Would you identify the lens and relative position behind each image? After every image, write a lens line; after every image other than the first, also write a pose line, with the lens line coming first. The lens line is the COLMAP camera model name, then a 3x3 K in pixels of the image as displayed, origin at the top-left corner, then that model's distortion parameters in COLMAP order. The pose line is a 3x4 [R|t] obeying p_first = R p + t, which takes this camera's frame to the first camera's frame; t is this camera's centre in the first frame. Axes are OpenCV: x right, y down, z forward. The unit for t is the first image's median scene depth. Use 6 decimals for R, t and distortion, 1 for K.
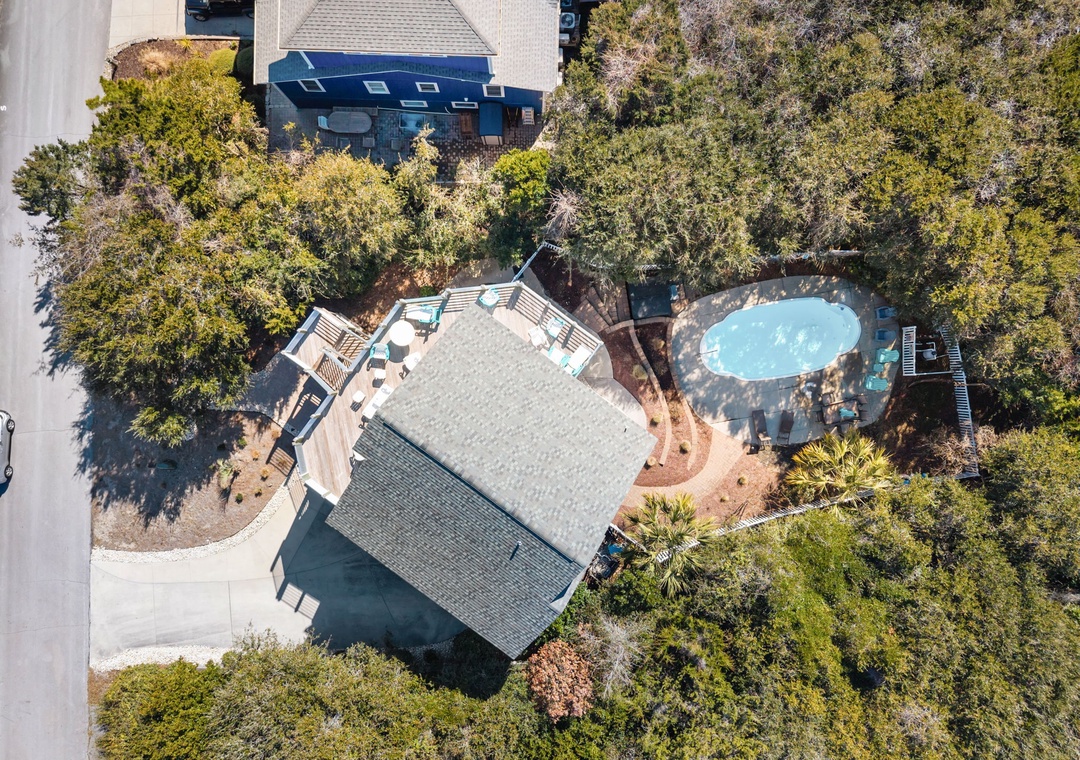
lens RADIAL K [[715.9, 0, 540.0], [0, 715.9, 380.0], [0, 0, 1]] dist [0.002372, -0.003134]
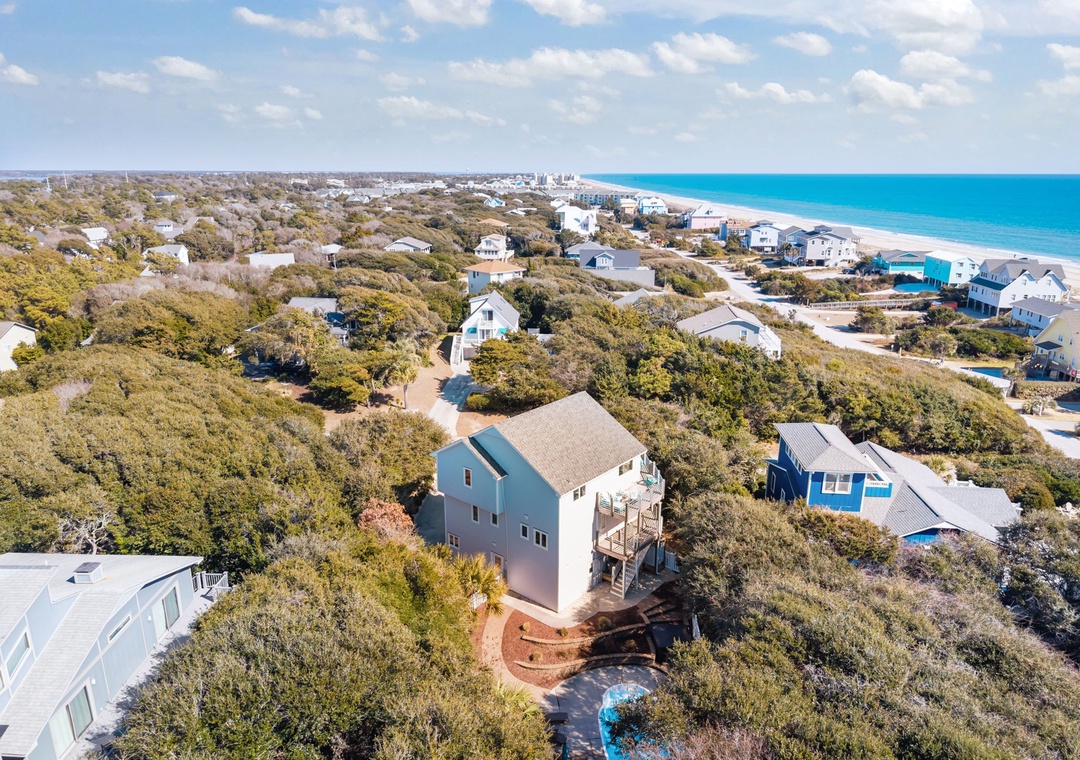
lens RADIAL K [[715.9, 0, 540.0], [0, 715.9, 380.0], [0, 0, 1]] dist [0.002372, -0.003134]
pose [[-0.056718, 0.287740, -0.956028, 1.100582], [-0.998388, -0.014278, 0.054934, 0.034472], [0.002157, 0.957602, 0.288086, 0.283031]]
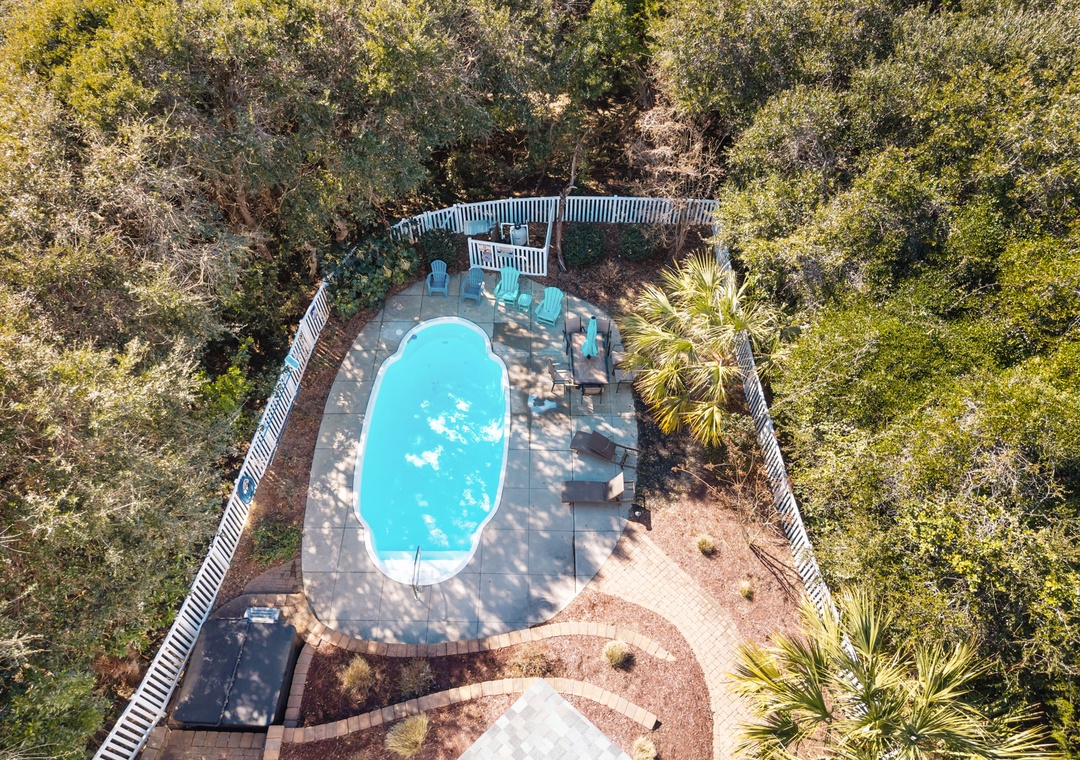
lens RADIAL K [[715.9, 0, 540.0], [0, 715.9, 380.0], [0, 0, 1]] dist [0.002372, -0.003134]
pose [[0.182512, -0.802860, 0.567543, 0.085223], [0.983197, 0.151148, -0.102361, 0.067417], [-0.003602, 0.576689, 0.816956, 0.562535]]
